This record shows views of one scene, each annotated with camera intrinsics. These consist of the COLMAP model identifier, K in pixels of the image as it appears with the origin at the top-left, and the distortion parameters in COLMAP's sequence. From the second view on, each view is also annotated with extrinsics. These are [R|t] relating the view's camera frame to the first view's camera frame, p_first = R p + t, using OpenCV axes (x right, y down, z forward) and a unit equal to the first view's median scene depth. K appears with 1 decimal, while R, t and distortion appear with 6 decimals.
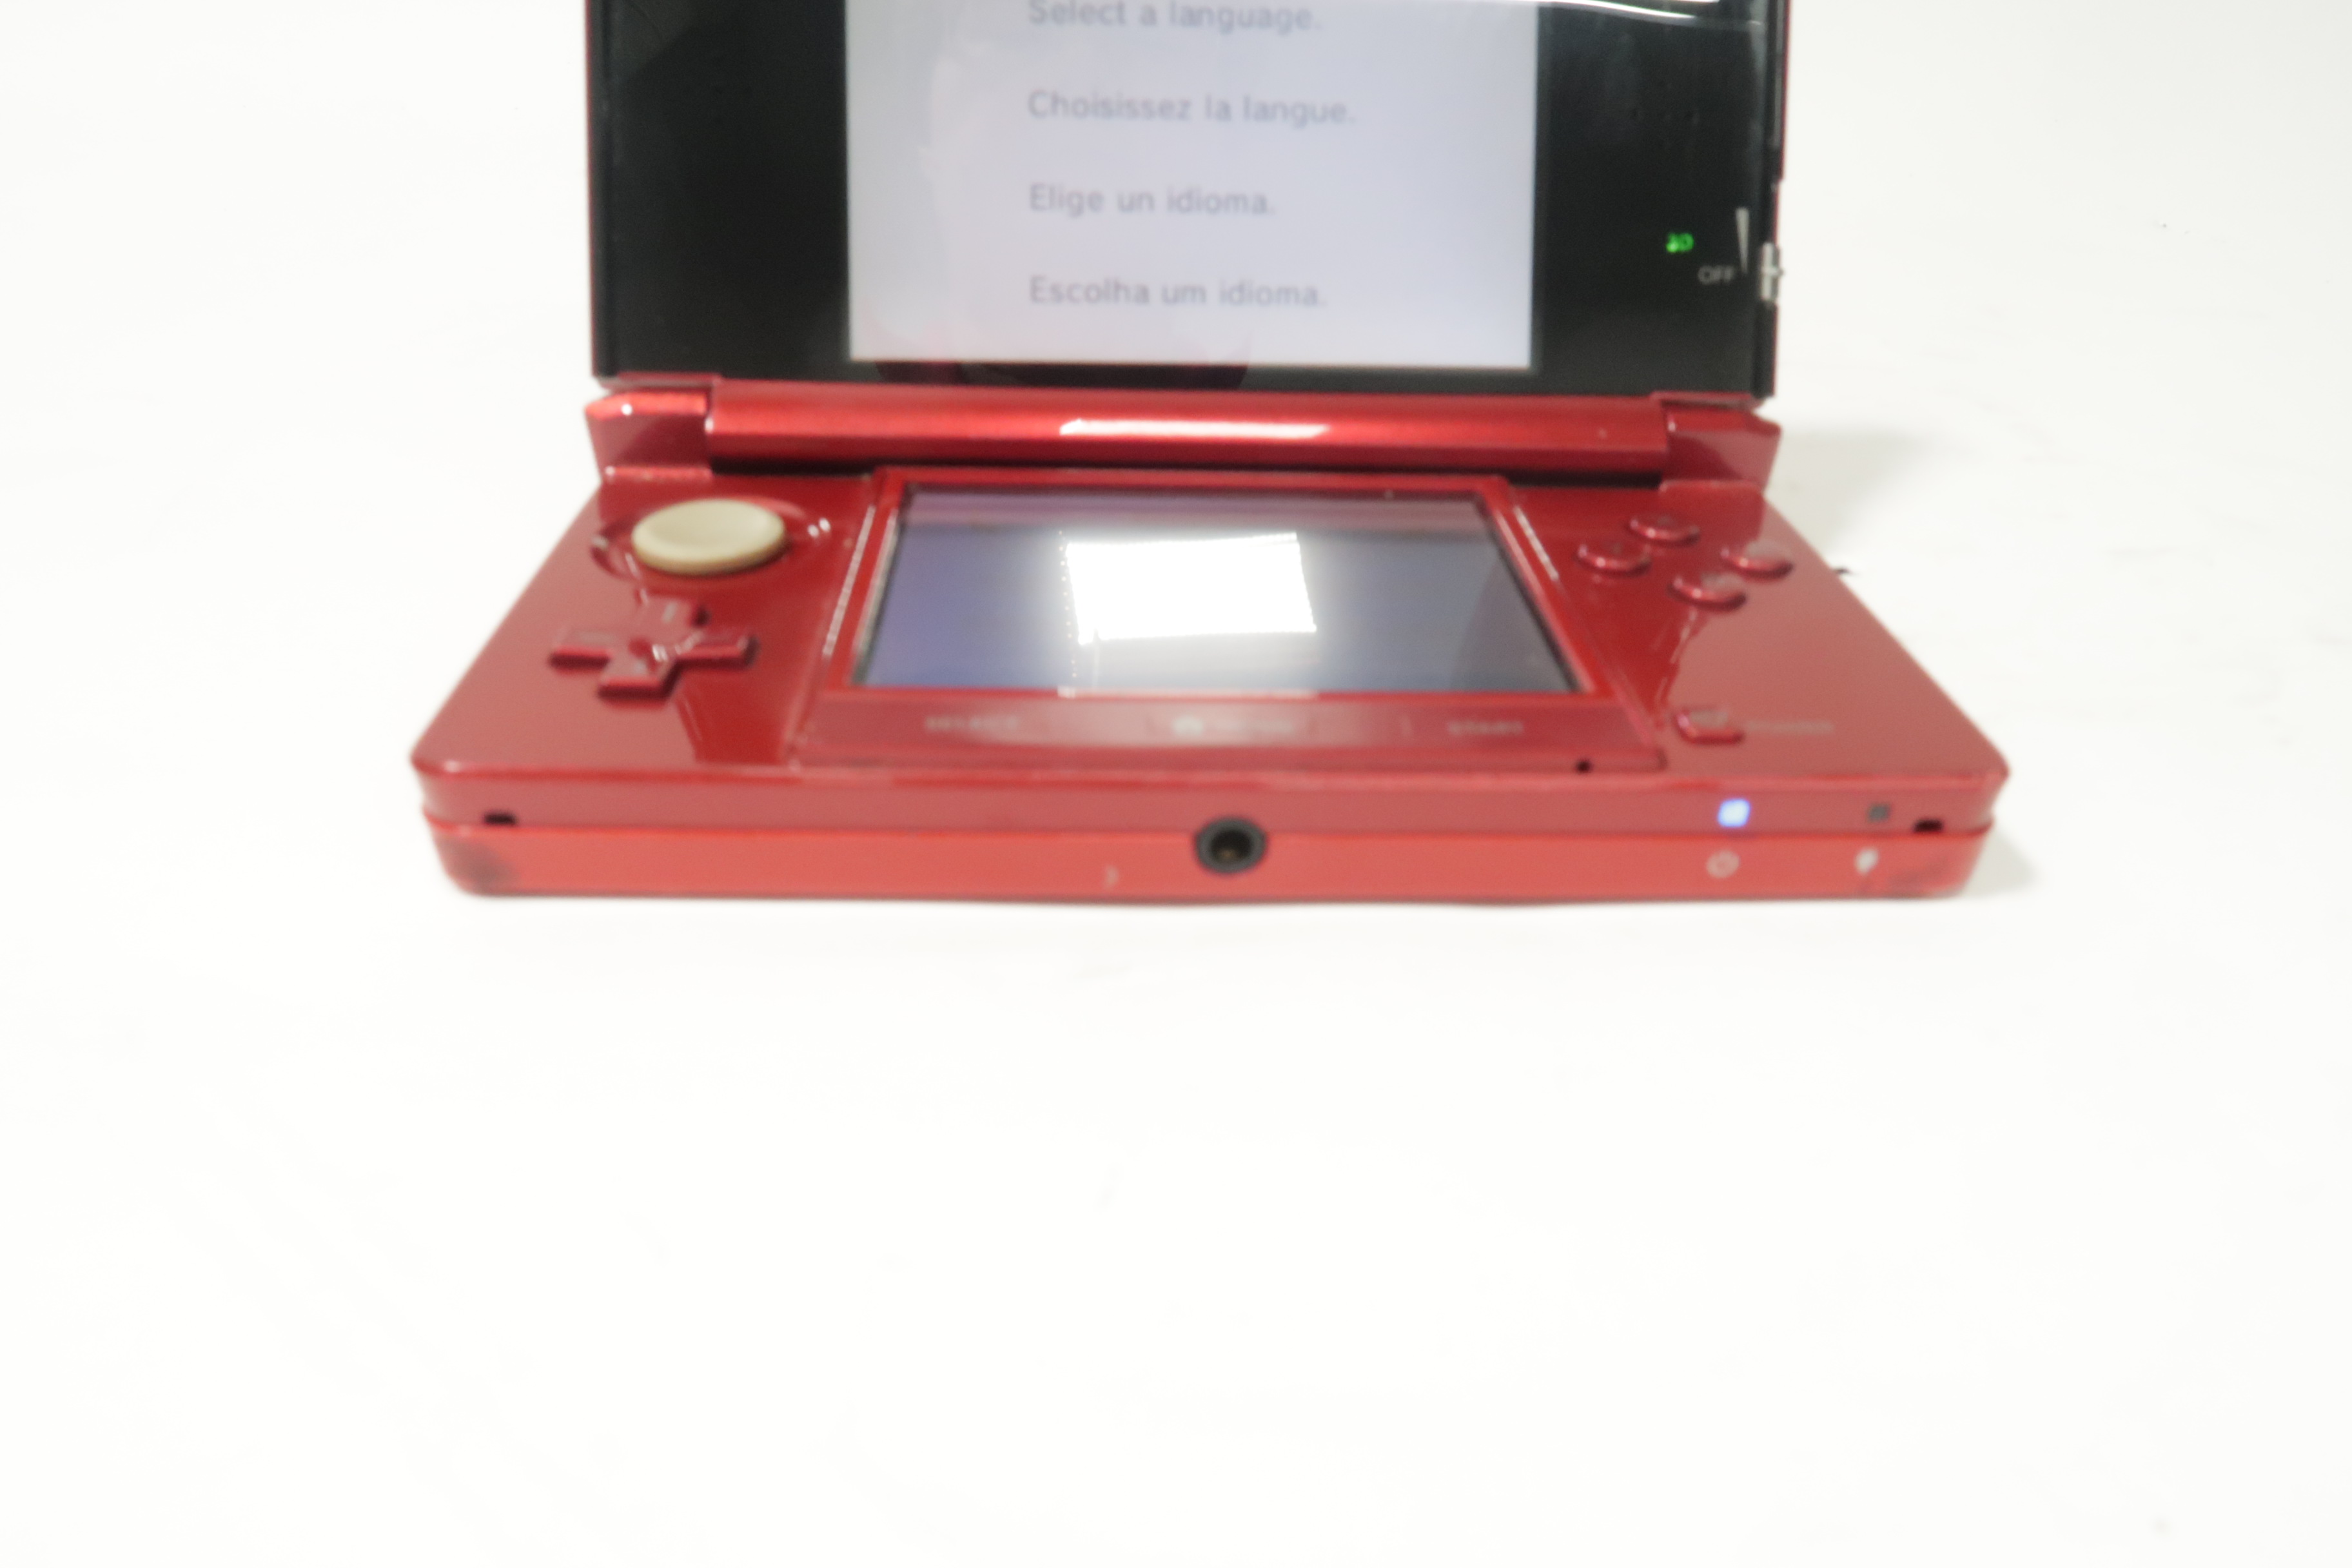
lens RADIAL K [[1607.2, 0, 1176.0], [0, 1607.2, 784.0], [0, 0, 1]] dist [-0.003769, -0.065998]
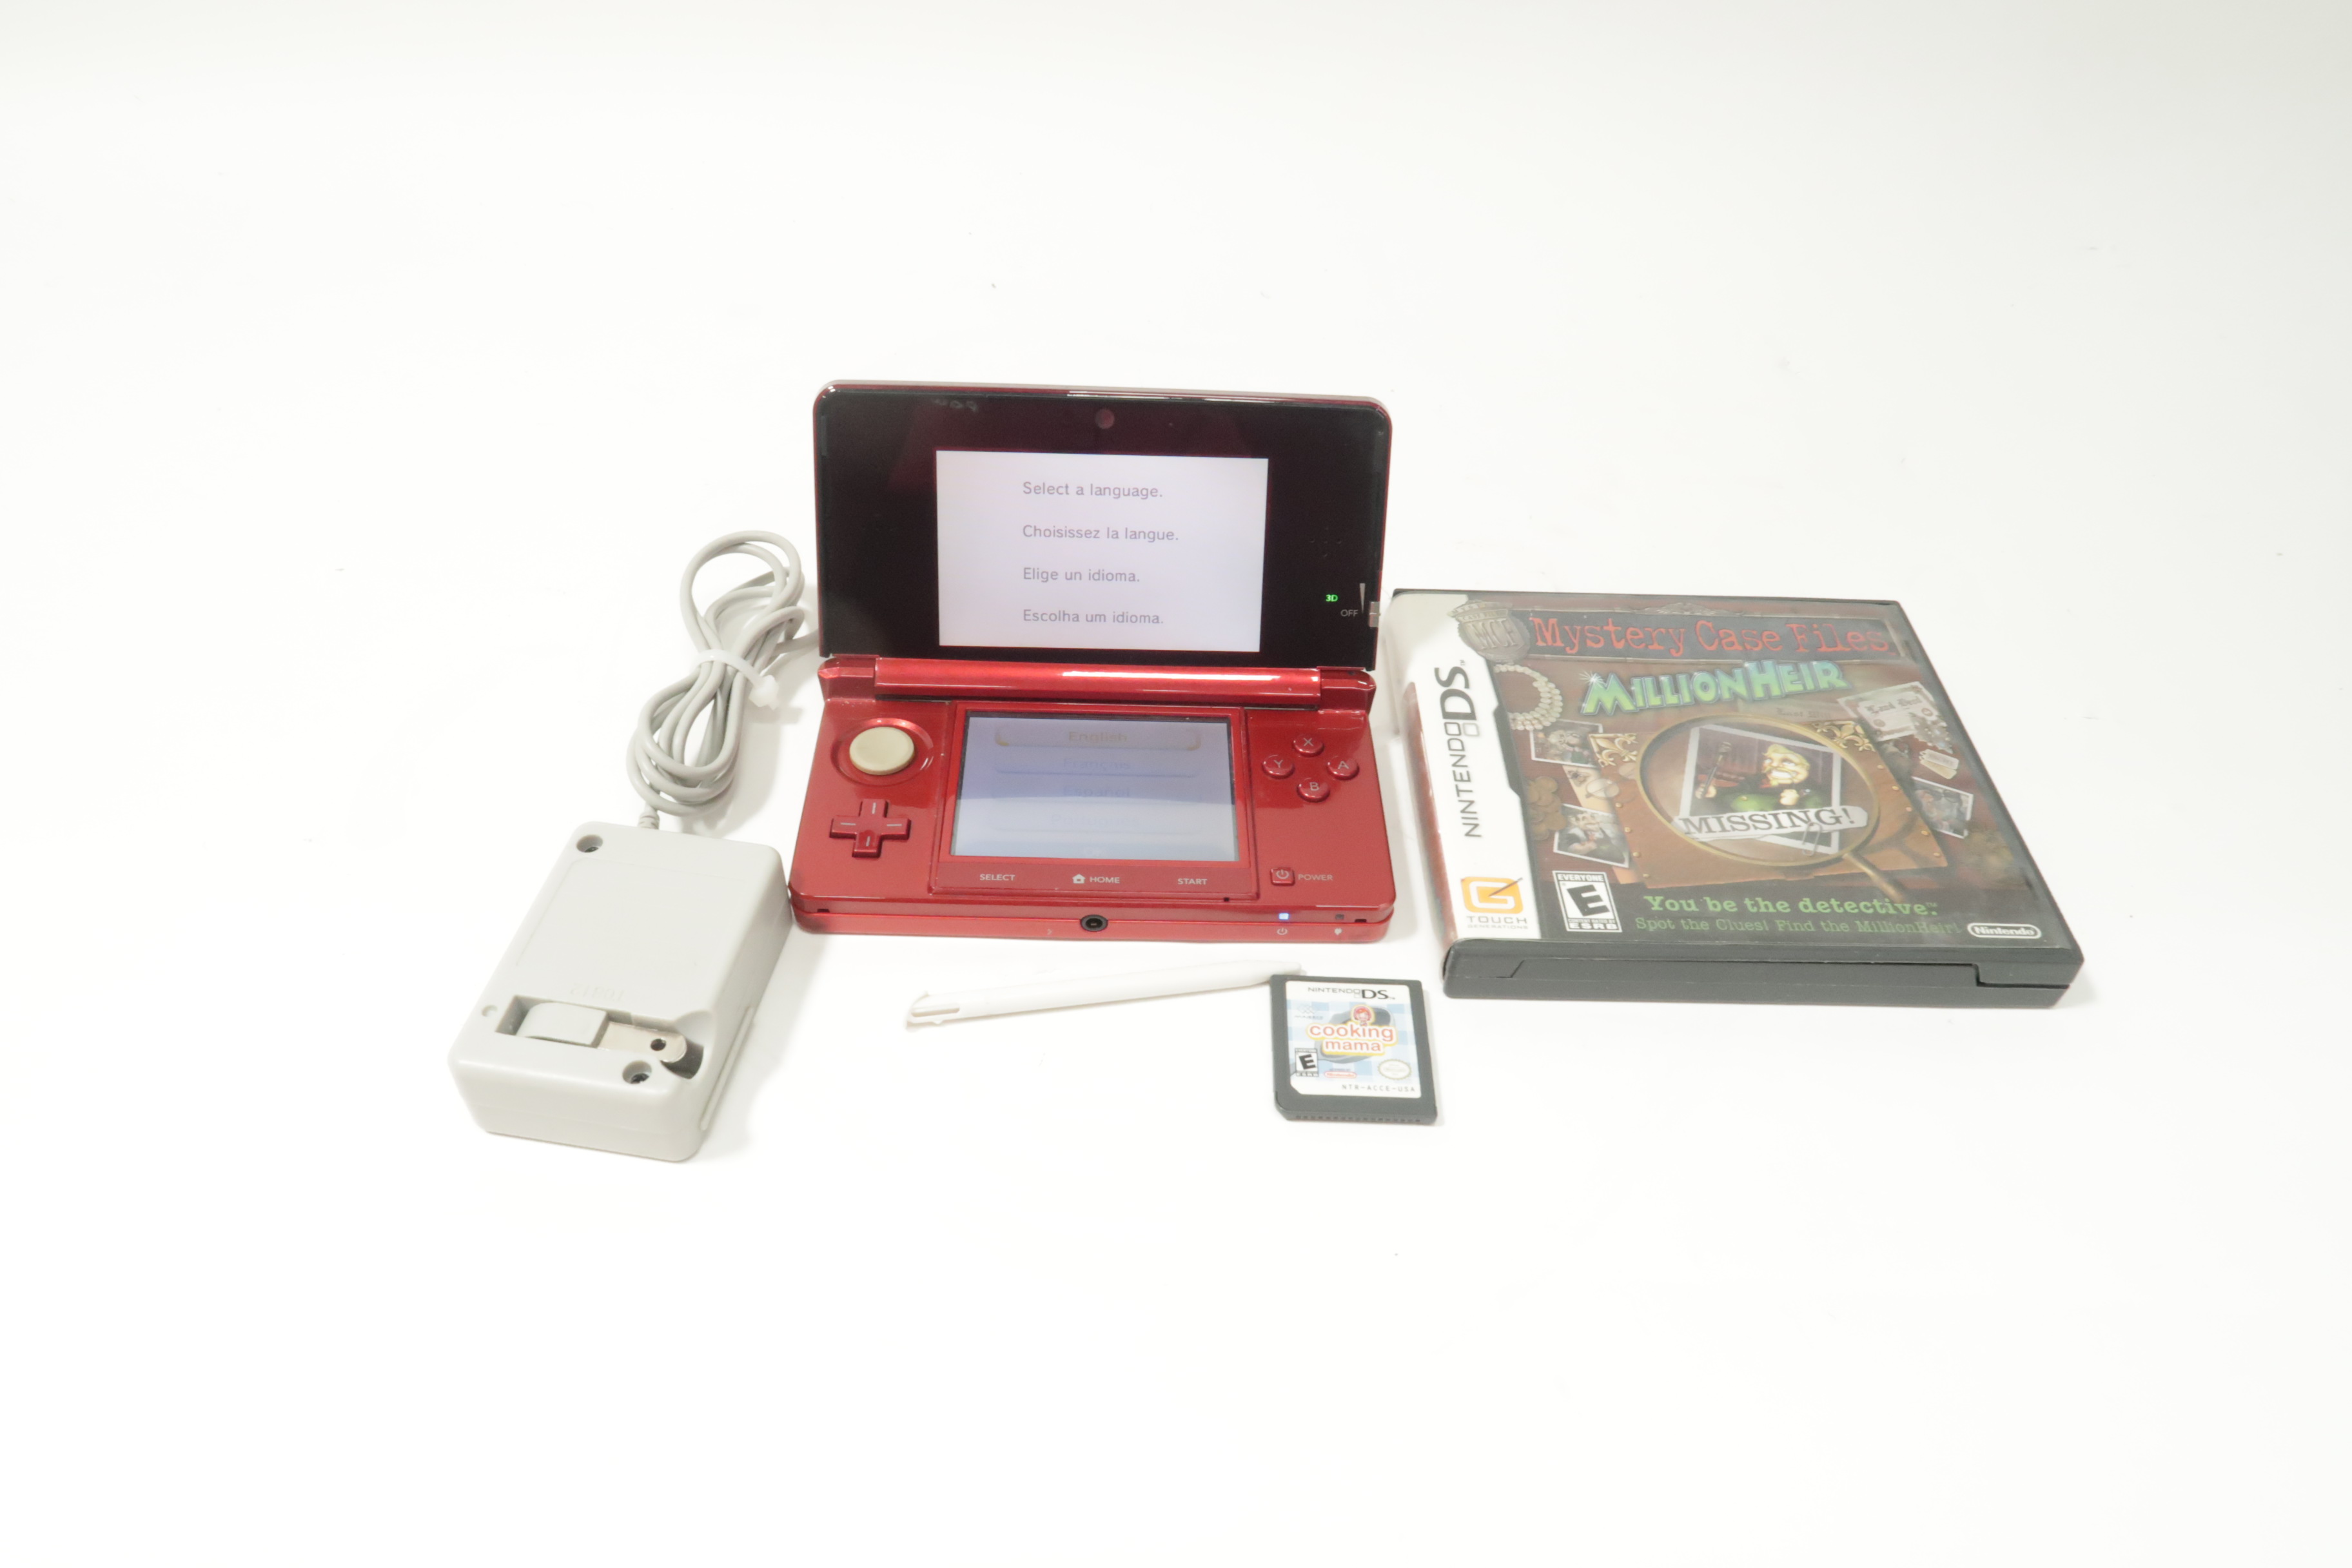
lens RADIAL K [[1607.2, 0, 1176.0], [0, 1607.2, 784.0], [0, 0, 1]] dist [-0.003769, -0.065998]
pose [[0.999605, 0.027880, -0.003503, 0.125604], [-0.026481, 0.976394, 0.214369, -0.553793], [0.009396, -0.214192, 0.976746, -1.130477]]
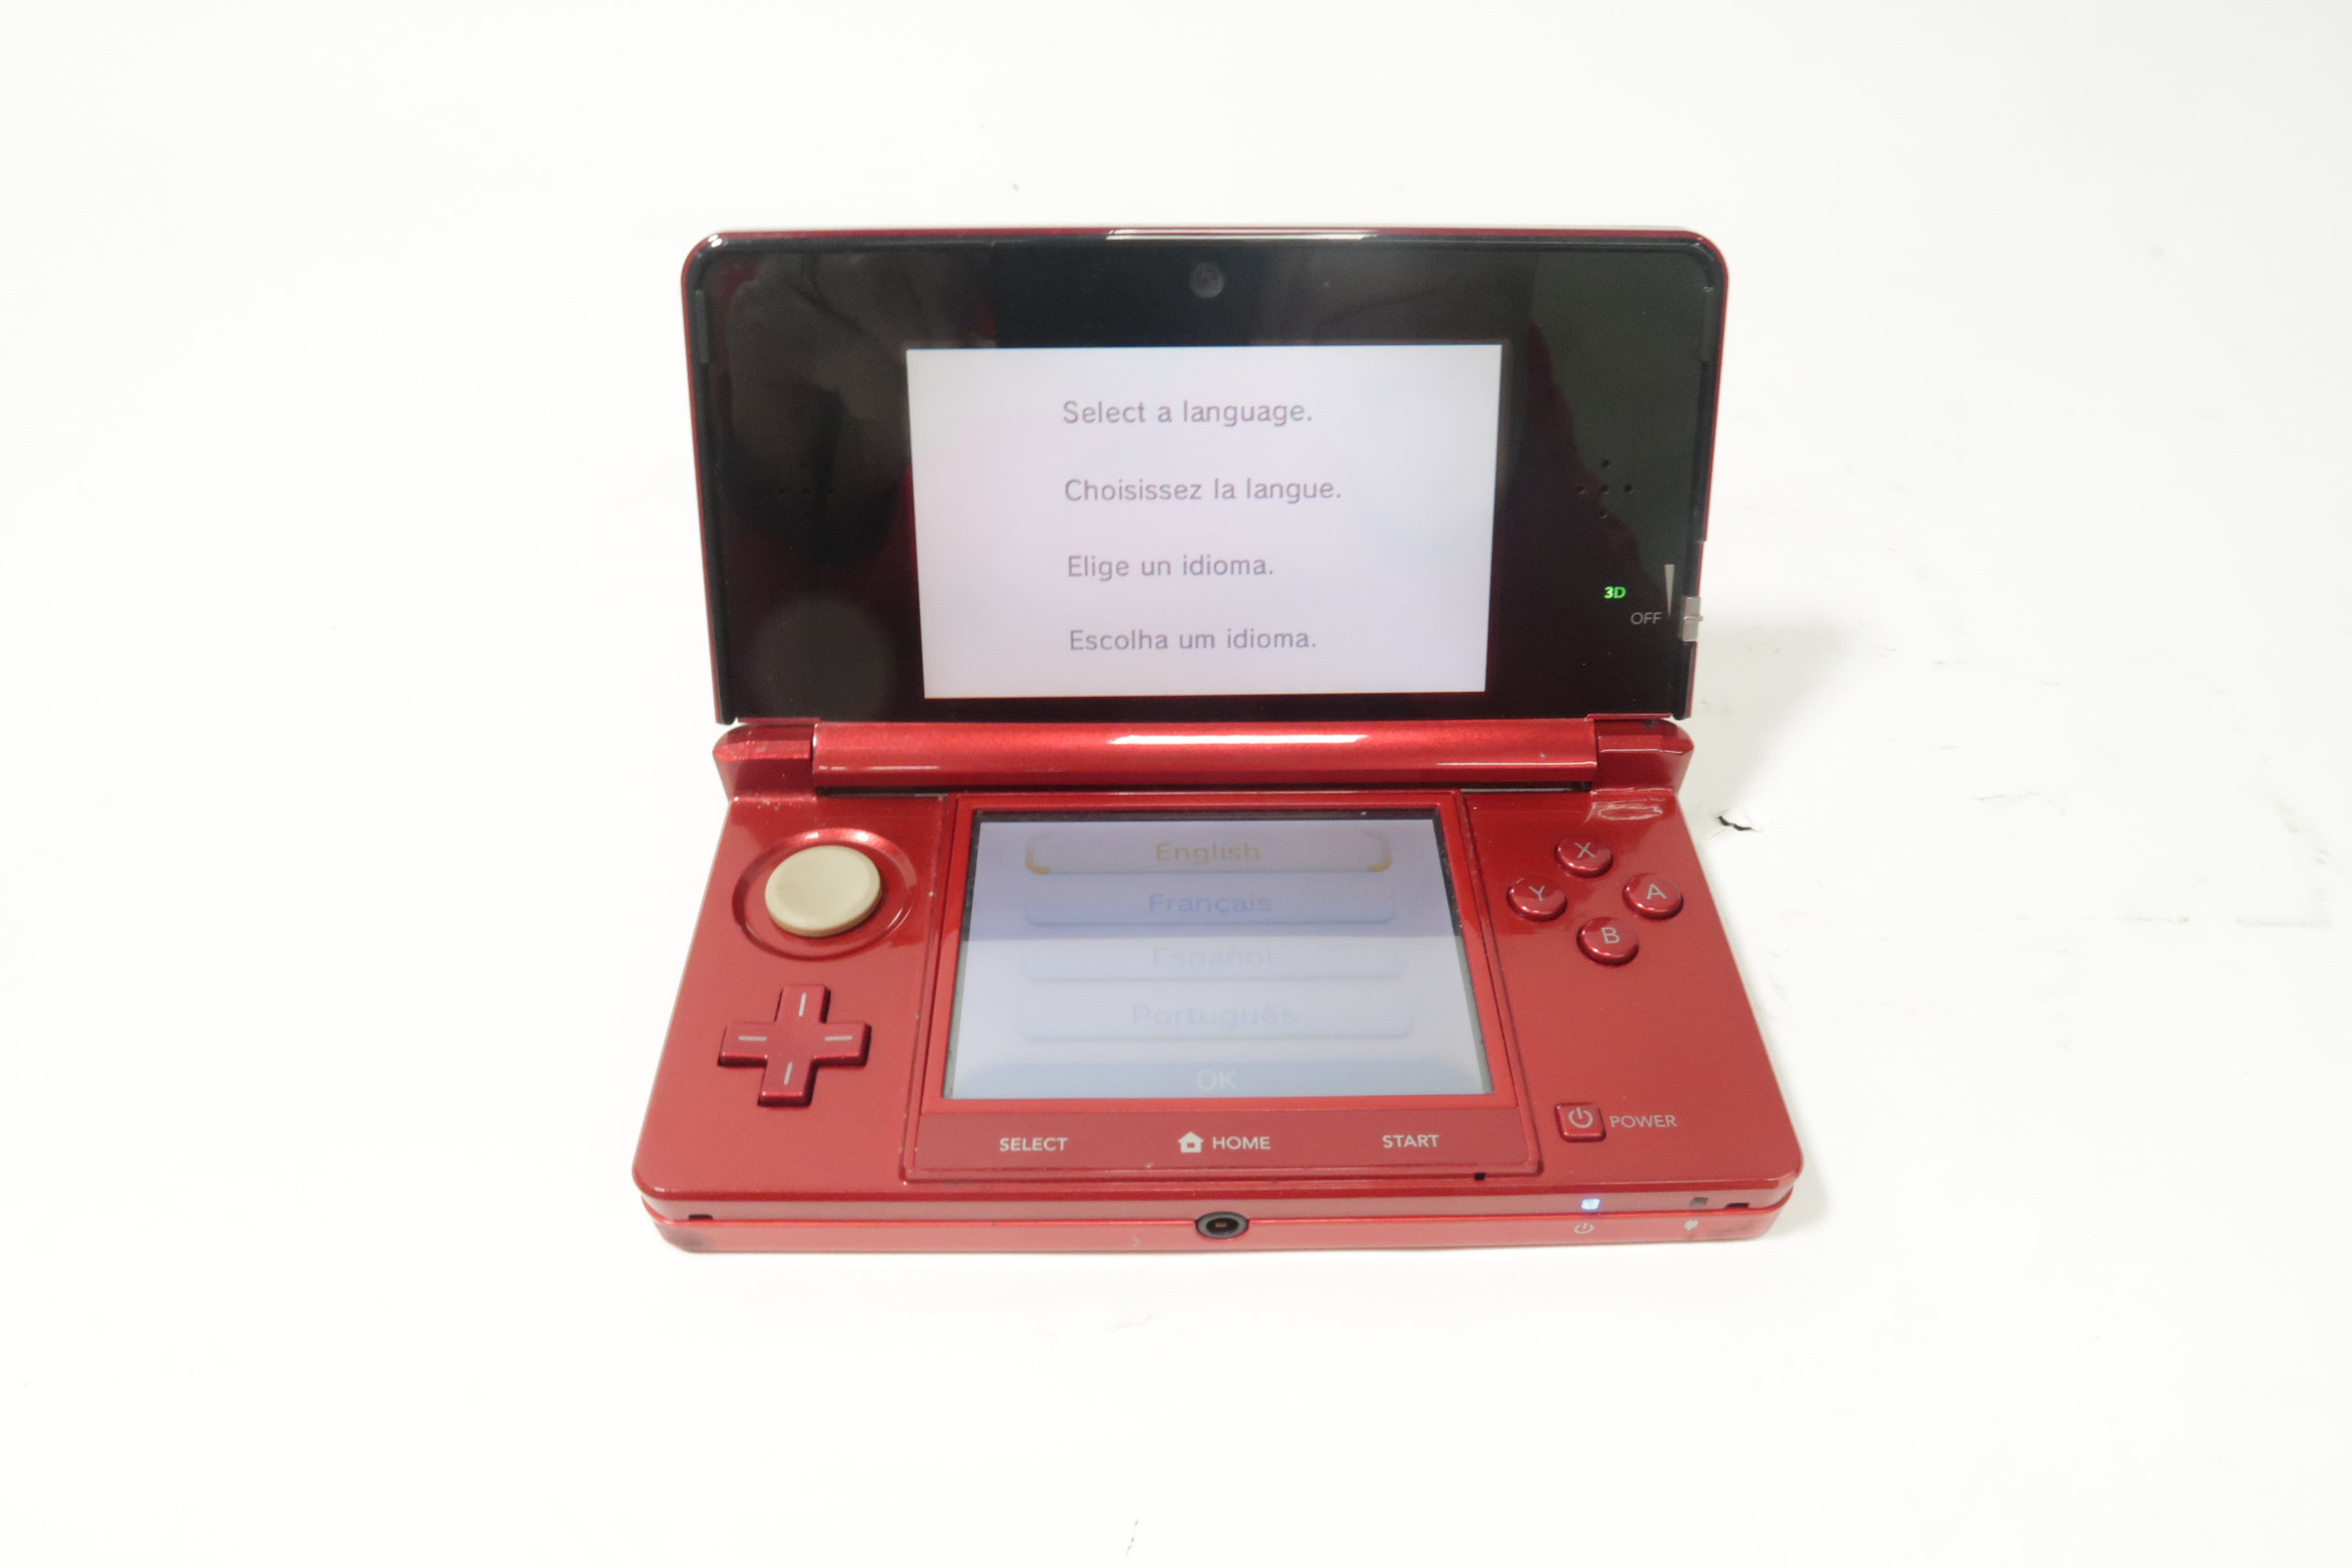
lens RADIAL K [[1607.2, 0, 1176.0], [0, 1607.2, 784.0], [0, 0, 1]] dist [-0.003769, -0.065998]
pose [[0.999394, -0.001729, -0.034771, 0.031295], [0.008328, 0.981644, 0.190540, -0.433690], [0.033803, -0.190714, 0.981063, -0.206523]]
